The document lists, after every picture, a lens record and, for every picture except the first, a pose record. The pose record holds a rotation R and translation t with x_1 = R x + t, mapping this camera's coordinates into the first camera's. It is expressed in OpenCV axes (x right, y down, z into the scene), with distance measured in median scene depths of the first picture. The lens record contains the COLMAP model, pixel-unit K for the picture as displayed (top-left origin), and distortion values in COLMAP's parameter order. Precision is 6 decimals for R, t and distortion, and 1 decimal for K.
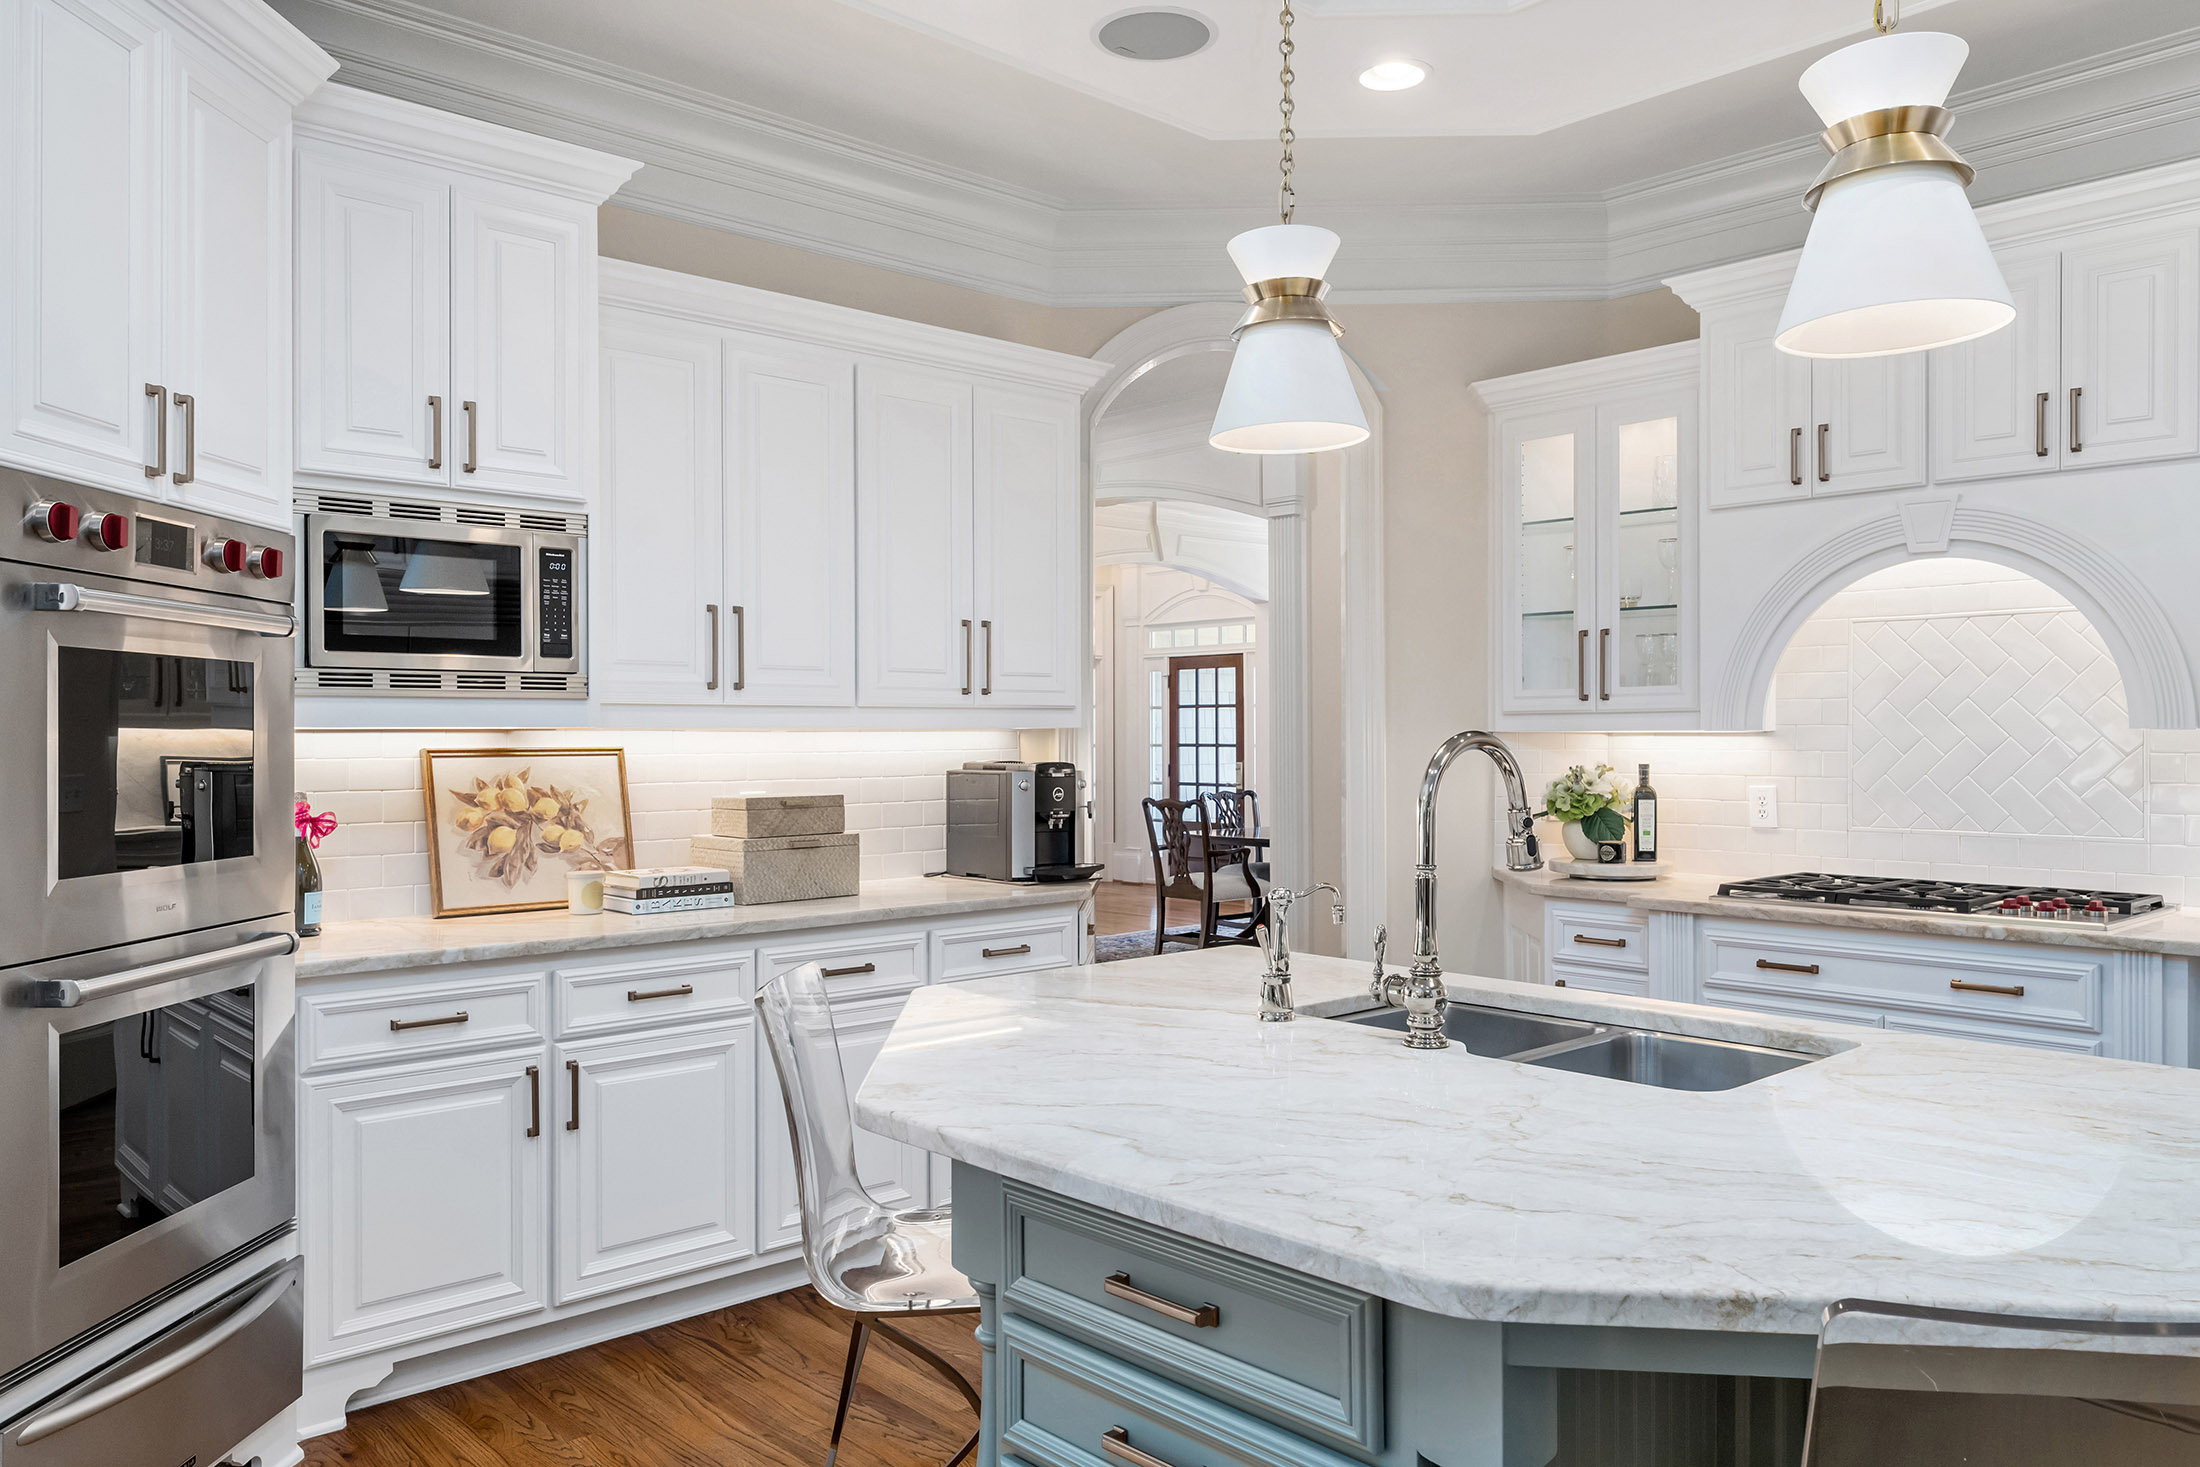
lens RADIAL K [[1573.6, 0, 1096.9], [0, 1573.6, 728.1], [0, 0, 1]] dist [0.000126, 0.000507]
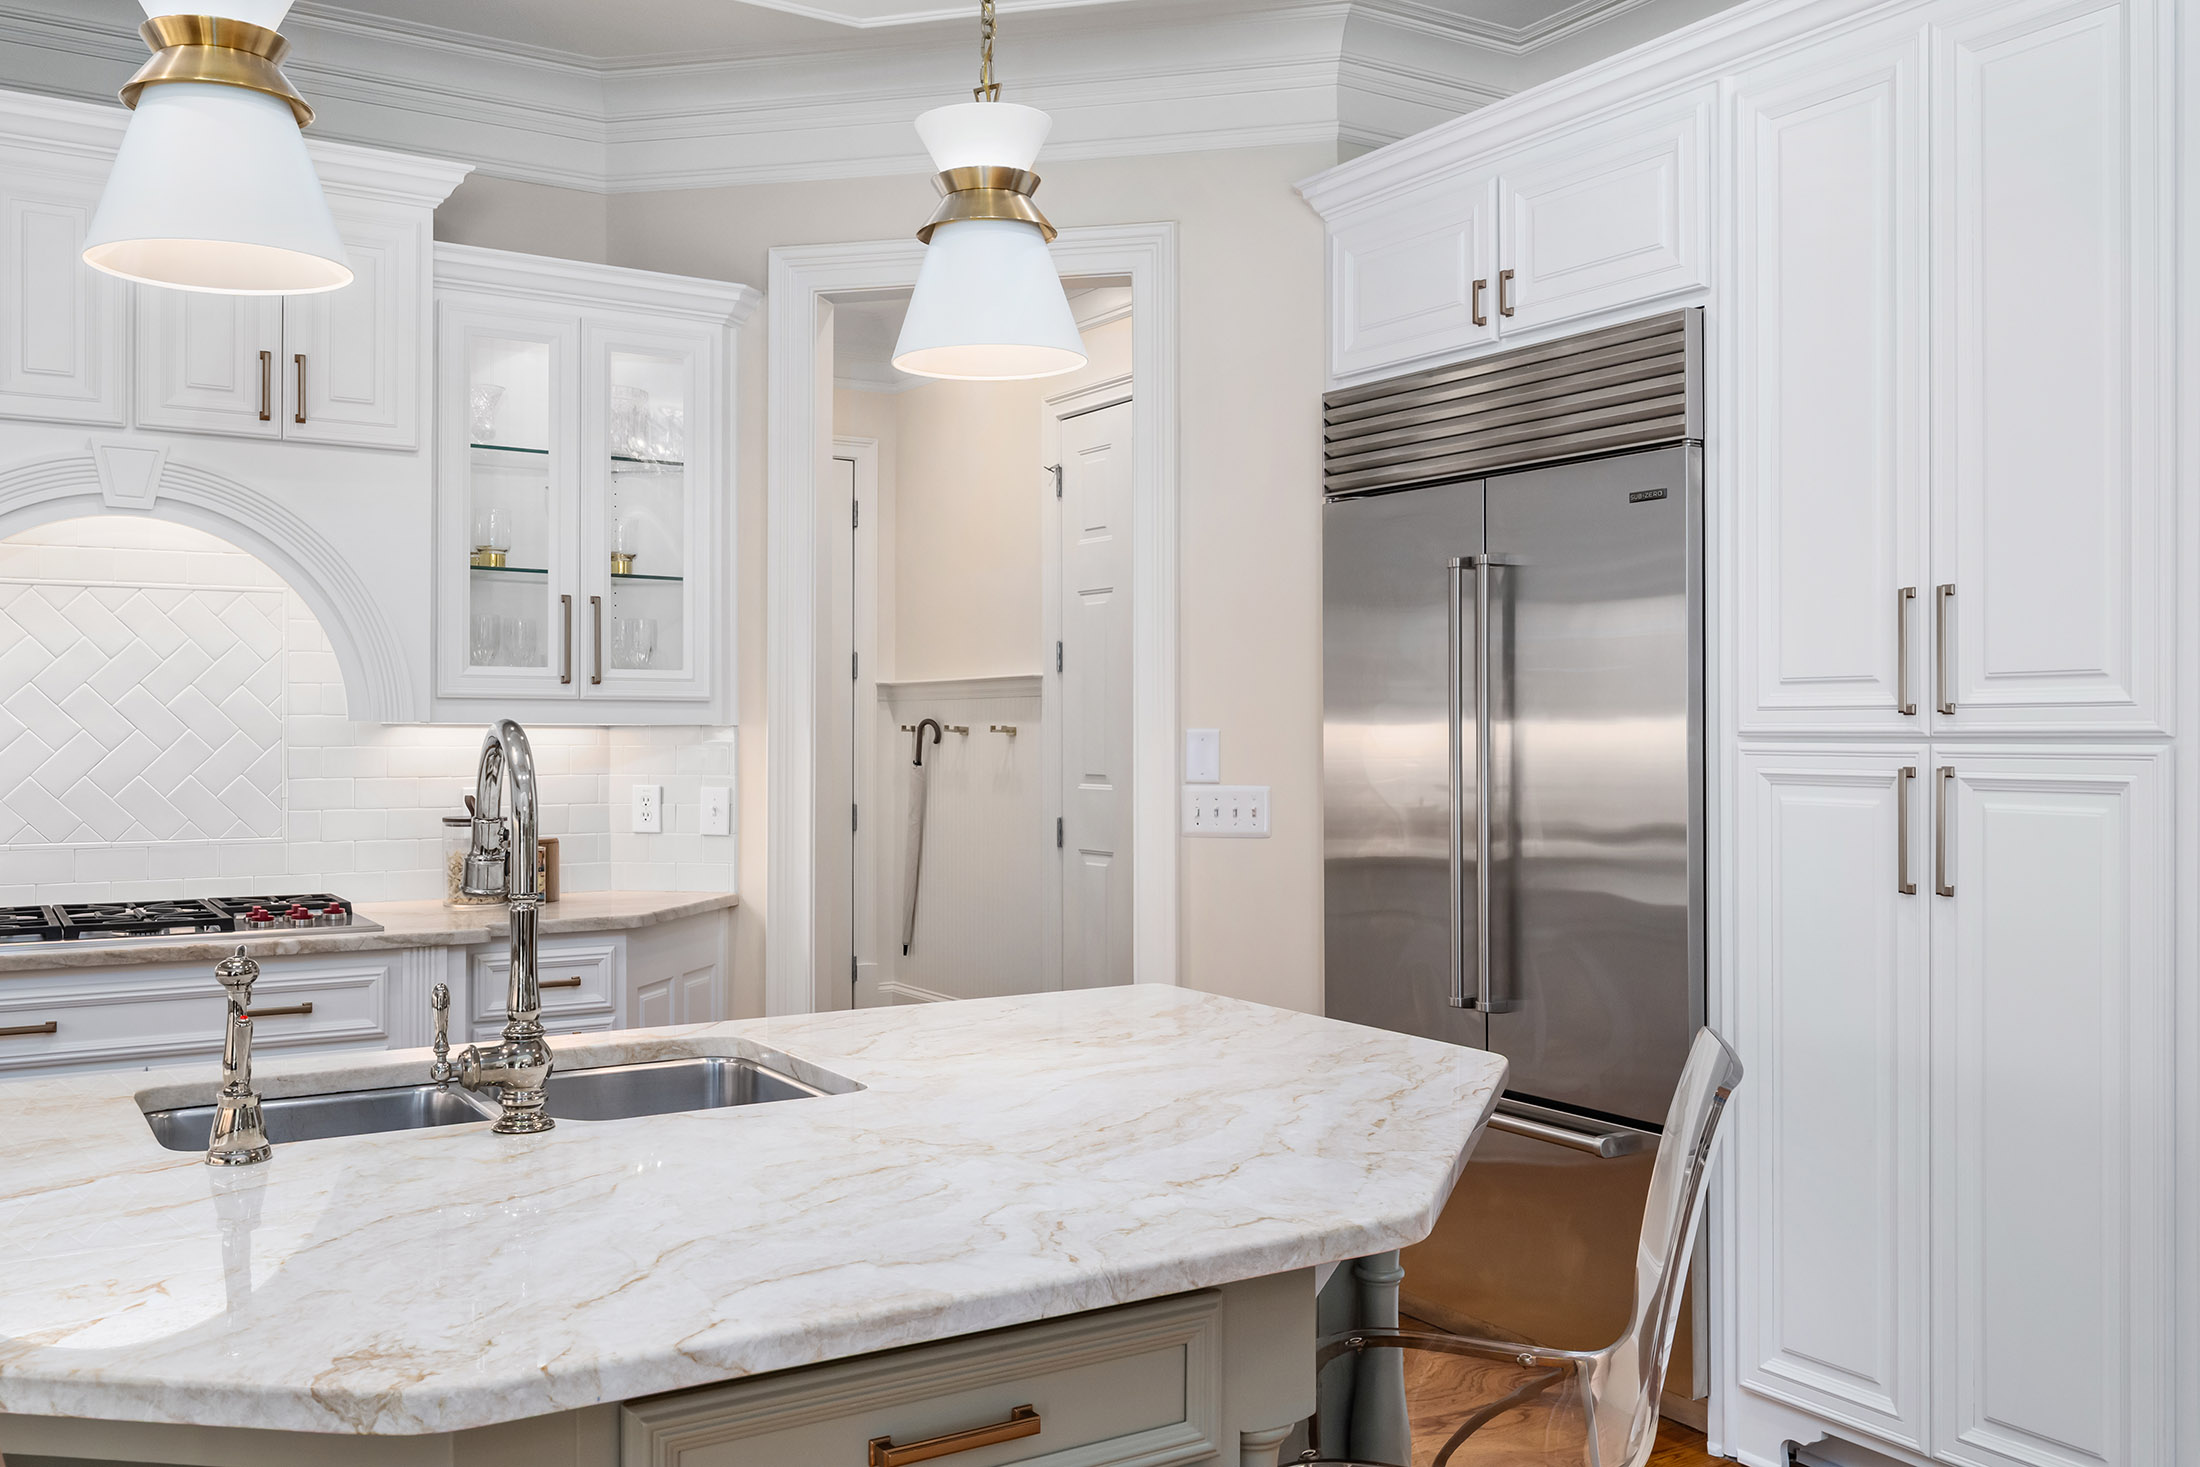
lens RADIAL K [[1885.9, 0, 1101.9], [0, 1885.9, 738.9], [0, 0, 1]] dist [0.002397, 0.002229]
pose [[0.178954, -0.003098, 0.983852, -0.368447], [-0.006267, 0.999971, 0.004288, 0.002978], [-0.983837, -0.006933, 0.178930, 0.317238]]
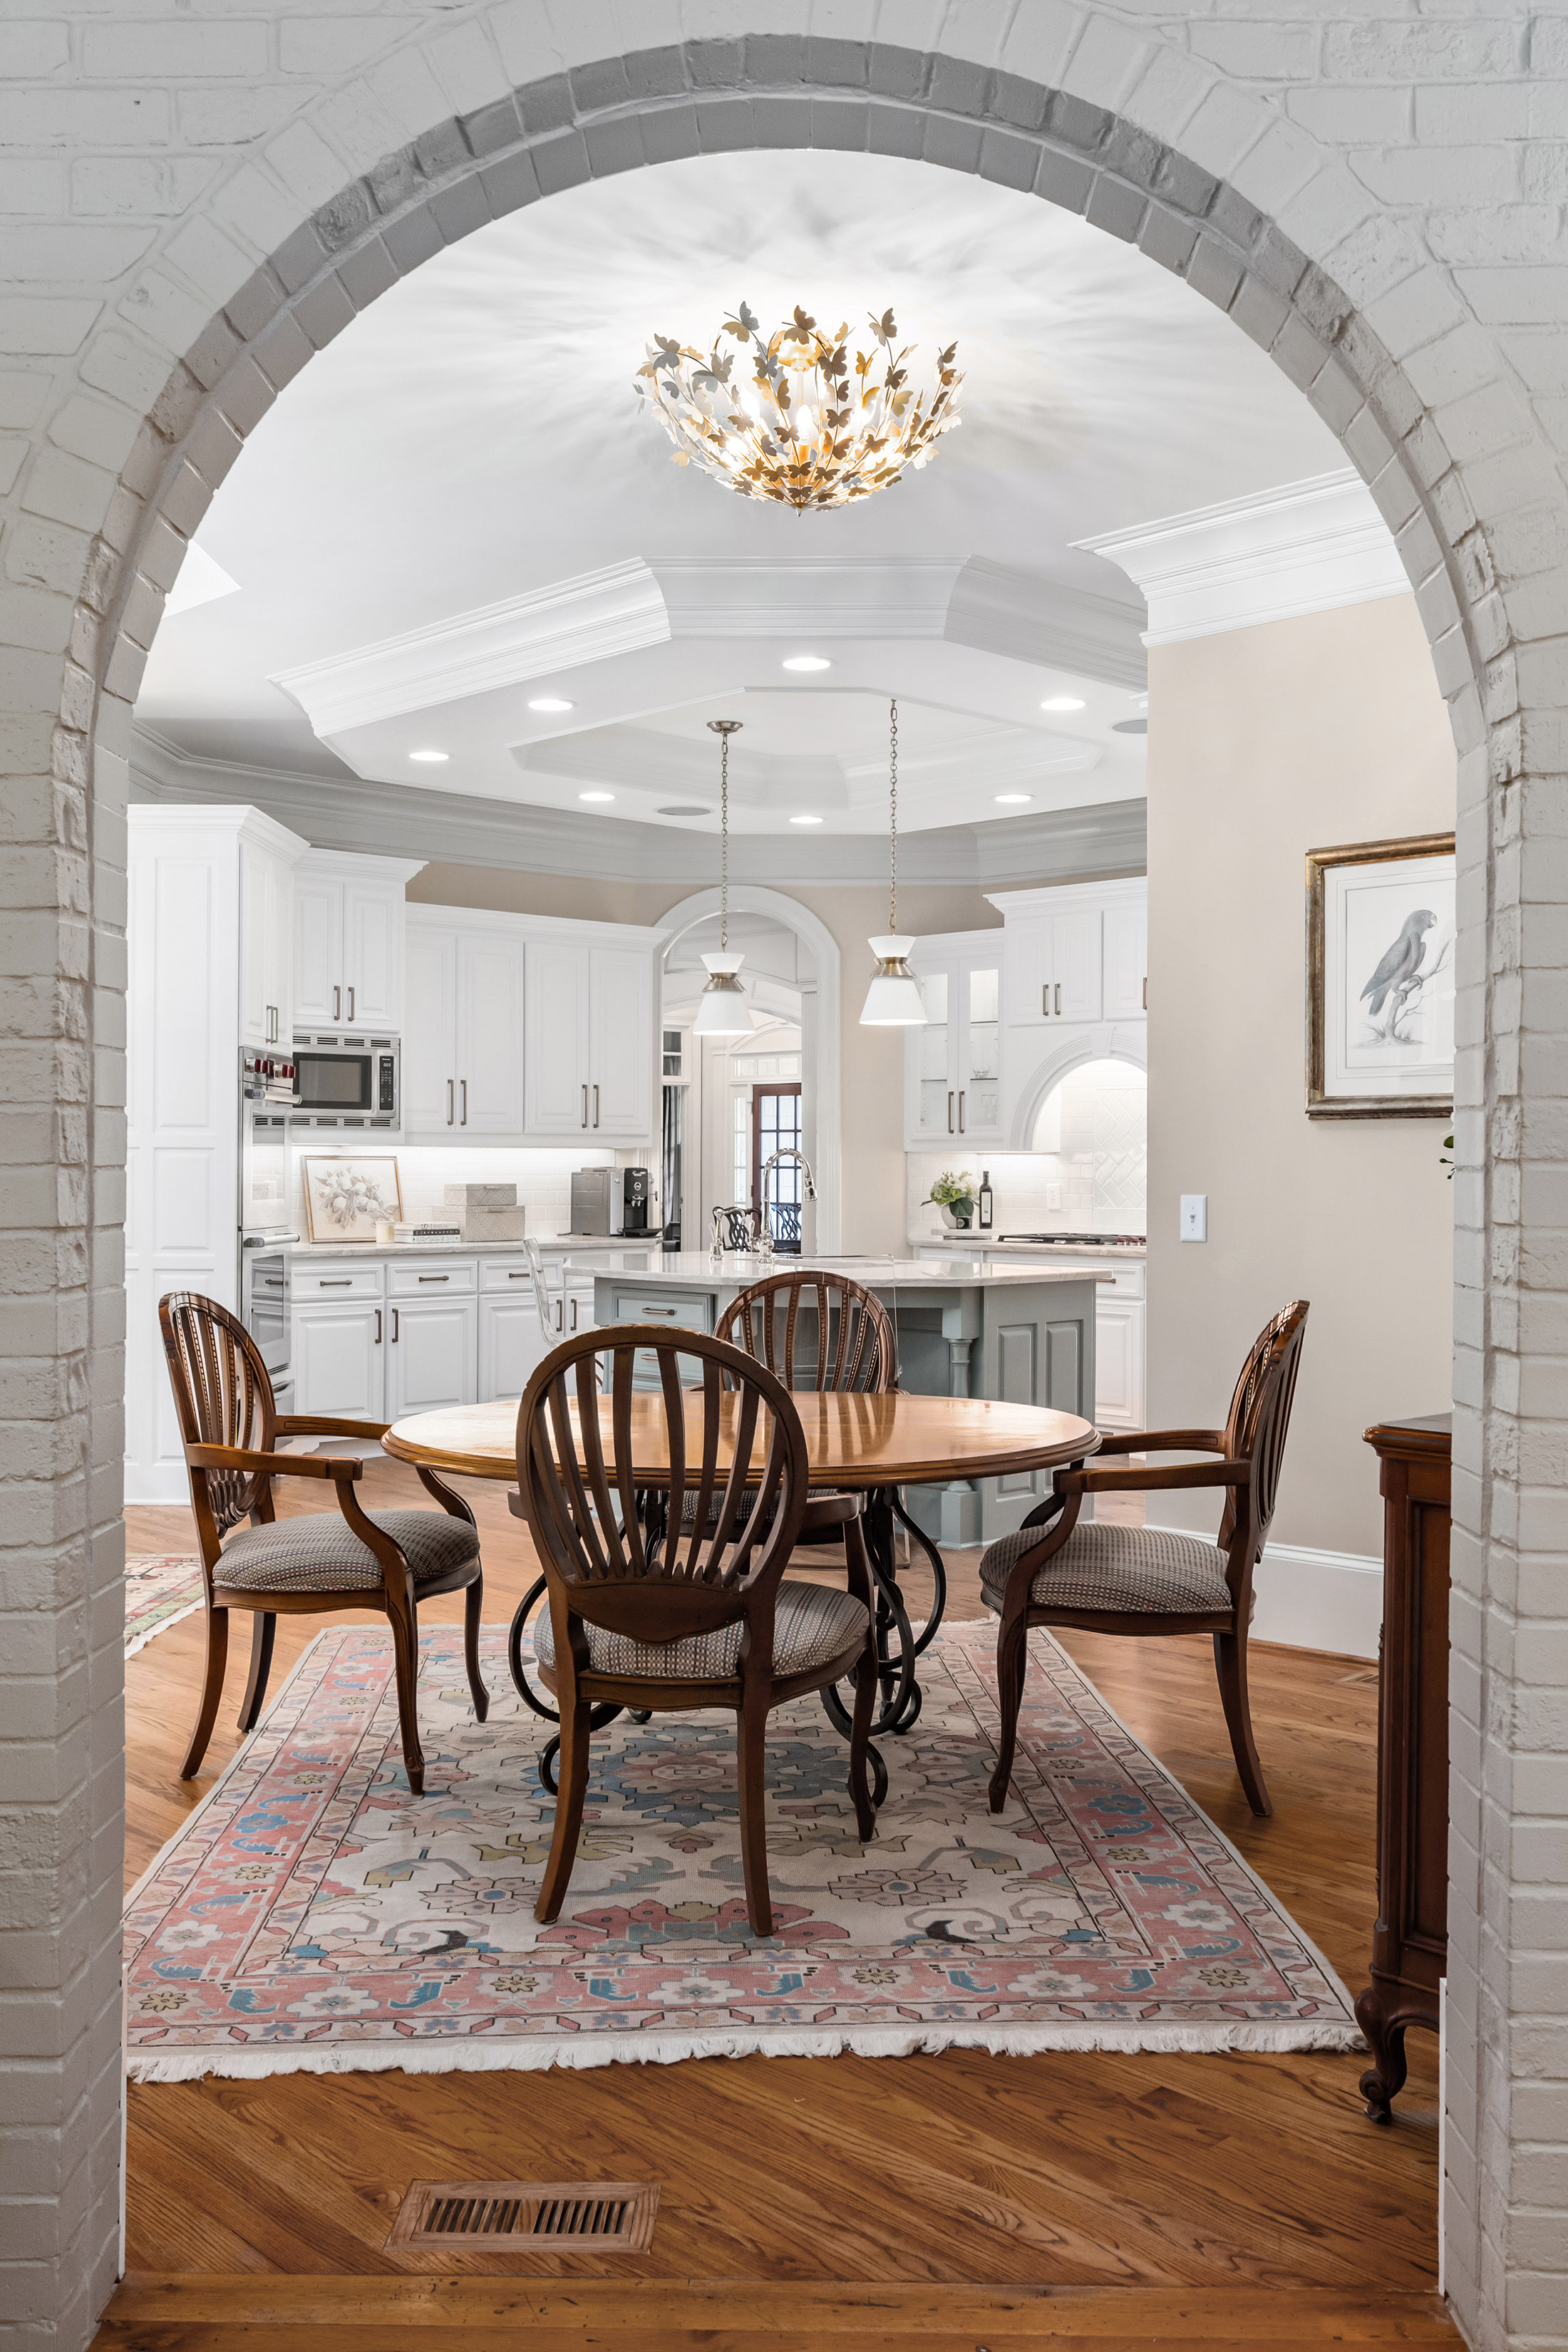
lens RADIAL K [[2109.4, 0, 798.4], [0, 2109.4, 1174.4], [0, 0, 1]] dist [0.084195, 0.000733]
pose [[0.999062, 0.006647, 0.042792, 0.060783], [-0.007052, 0.999932, 0.009322, 0.007706], [-0.042728, -0.009615, 0.999040, -1.526003]]
